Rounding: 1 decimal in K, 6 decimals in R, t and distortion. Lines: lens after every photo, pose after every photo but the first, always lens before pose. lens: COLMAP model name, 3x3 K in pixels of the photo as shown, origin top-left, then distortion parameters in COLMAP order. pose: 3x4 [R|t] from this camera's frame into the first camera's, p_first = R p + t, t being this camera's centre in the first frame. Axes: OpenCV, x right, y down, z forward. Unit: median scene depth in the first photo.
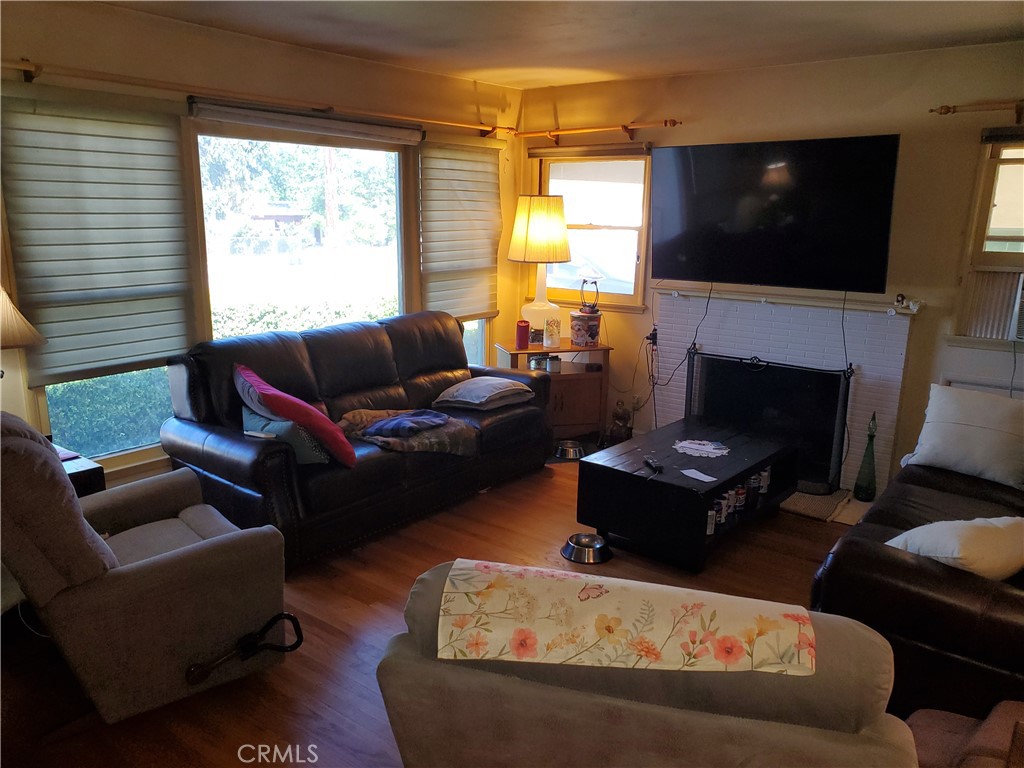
lens RADIAL K [[797.0, 0, 499.7], [0, 797.0, 388.8], [0, 0, 1]] dist [0.062988, -0.090903]
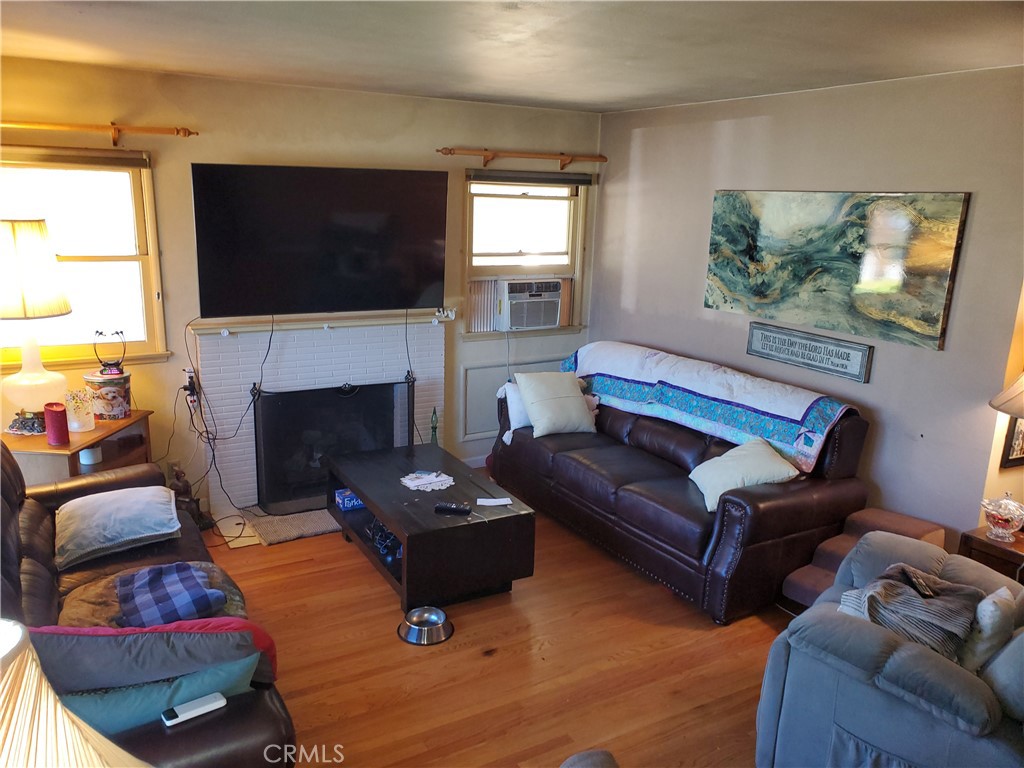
lens RADIAL K [[797.0, 0, 499.7], [0, 797.0, 388.8], [0, 0, 1]] dist [0.062988, -0.090903]
pose [[0.374899, -0.211485, 0.902621, -0.487588], [0.189963, 0.970497, 0.148489, -0.138559], [-0.907394, 0.115796, 0.404013, 0.408749]]
